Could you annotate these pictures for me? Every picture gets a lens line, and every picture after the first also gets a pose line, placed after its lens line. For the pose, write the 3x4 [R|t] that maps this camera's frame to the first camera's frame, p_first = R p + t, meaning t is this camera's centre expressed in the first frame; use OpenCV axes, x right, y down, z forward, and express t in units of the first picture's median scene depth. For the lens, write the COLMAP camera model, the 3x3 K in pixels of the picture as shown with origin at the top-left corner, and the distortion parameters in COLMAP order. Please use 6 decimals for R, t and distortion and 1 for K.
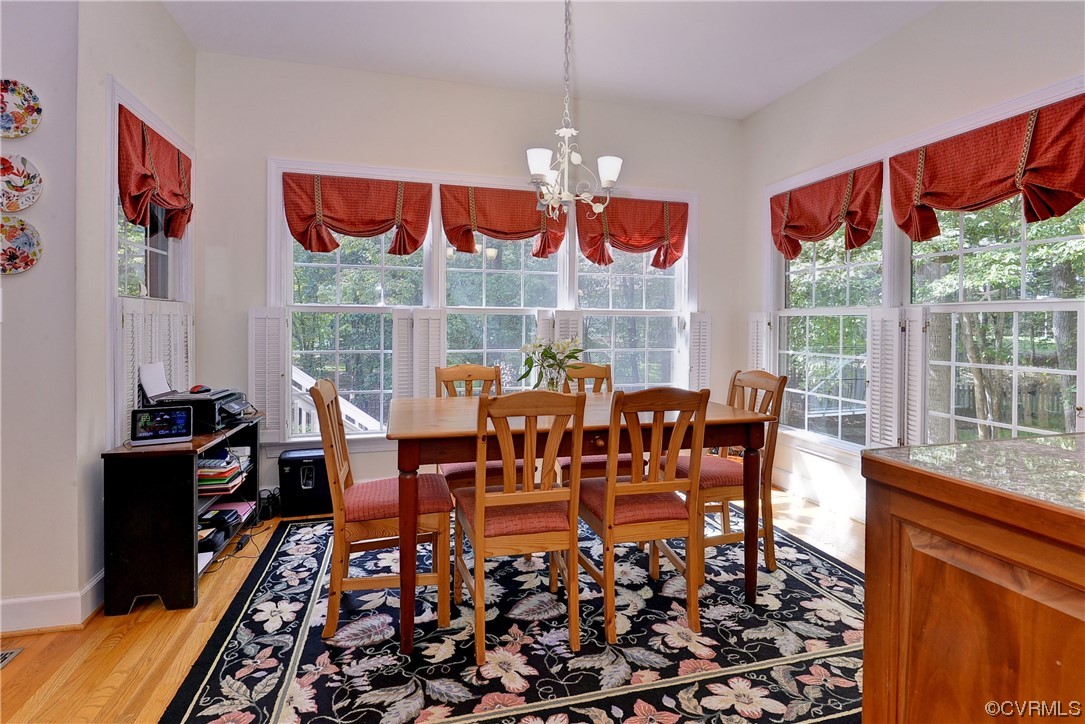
lens RADIAL K [[533.7, 0, 542.2], [0, 533.7, 327.9], [0, 0, 1]] dist [0.021386, -0.026536]
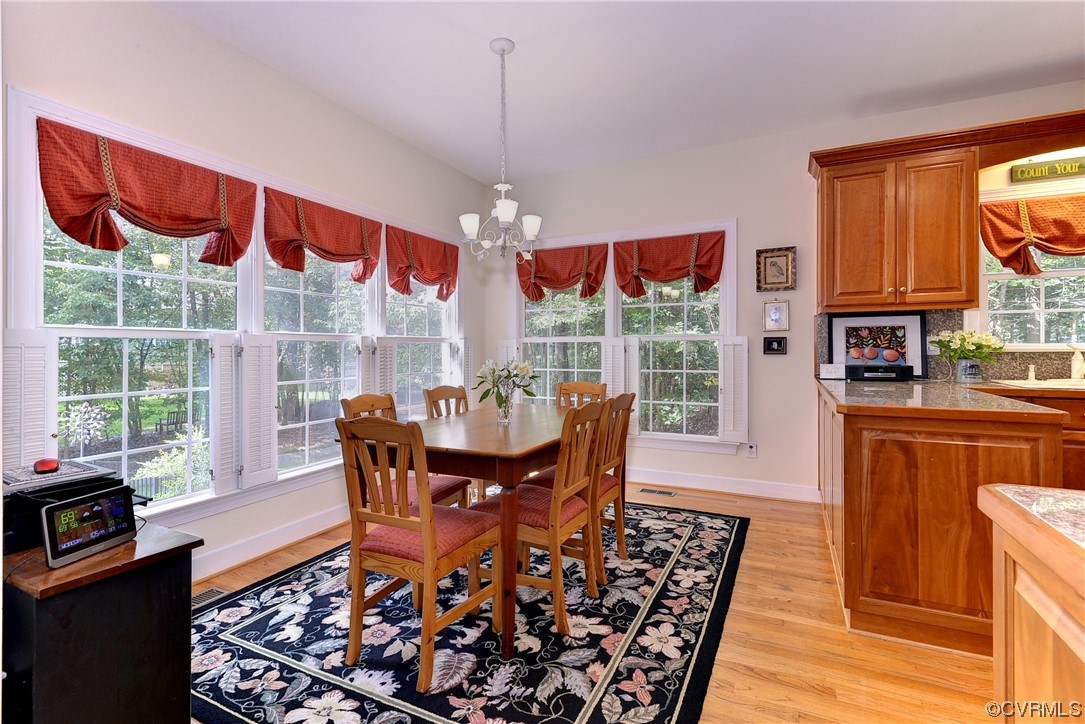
lens RADIAL K [[484.1, 0, 581.3], [0, 484.1, 348.0], [0, 0, 1]] dist [0.012526, -0.000008]
pose [[0.659151, -0.009844, 0.751946, -0.661595], [0.015963, 0.999872, -0.000903, -0.008204], [-0.751841, 0.012598, 0.659224, 0.180469]]
